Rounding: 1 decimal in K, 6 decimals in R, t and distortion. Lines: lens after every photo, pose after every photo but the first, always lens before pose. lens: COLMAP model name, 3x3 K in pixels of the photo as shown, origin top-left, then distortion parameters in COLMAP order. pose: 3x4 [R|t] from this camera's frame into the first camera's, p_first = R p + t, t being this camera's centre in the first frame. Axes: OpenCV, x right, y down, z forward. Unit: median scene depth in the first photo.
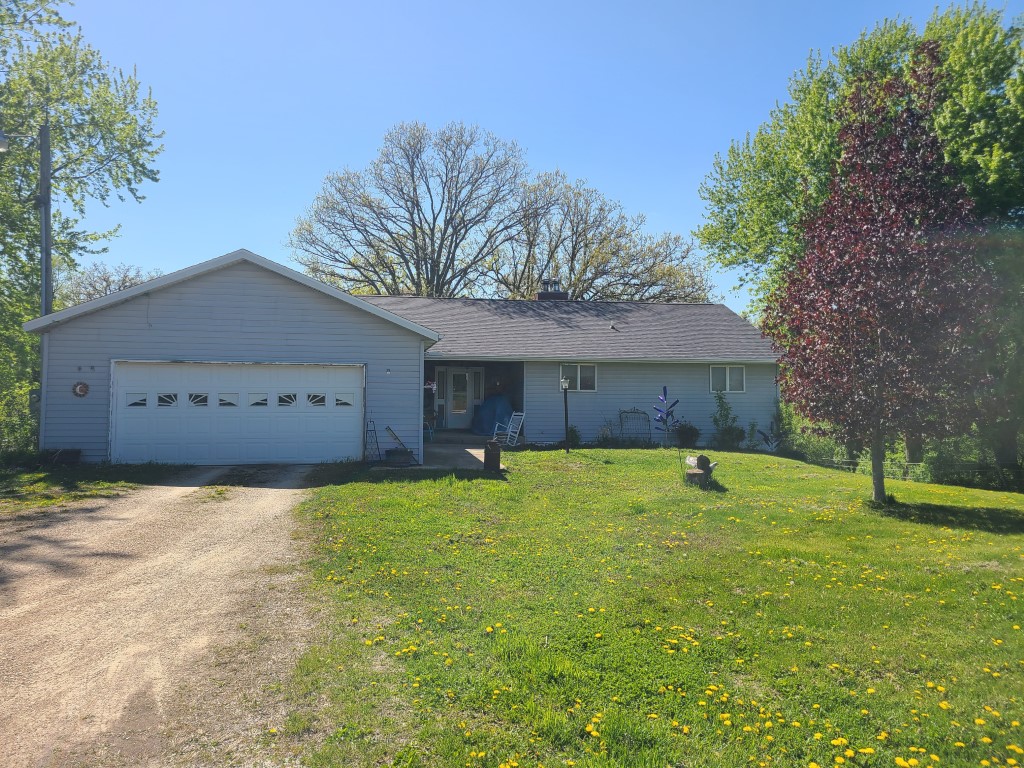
lens RADIAL K [[762.5, 0, 511.9], [0, 762.5, 386.5], [0, 0, 1]] dist [0.014091, 0.008467]
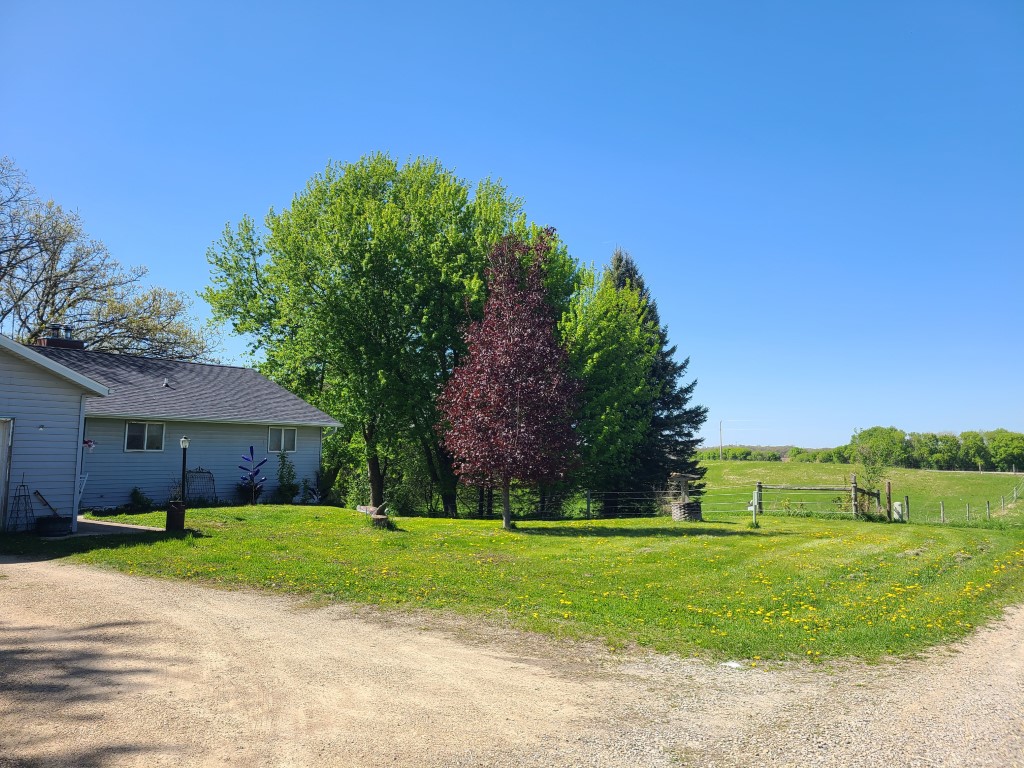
lens RADIAL K [[762.5, 0, 512.7], [0, 762.5, 382.8], [0, 0, 1]] dist [0.014091, 0.008467]
pose [[0.700930, 0.068937, 0.709891, -0.272331], [-0.010803, 0.996230, -0.086076, -0.000748], [-0.713148, 0.052664, 0.699032, -0.002385]]
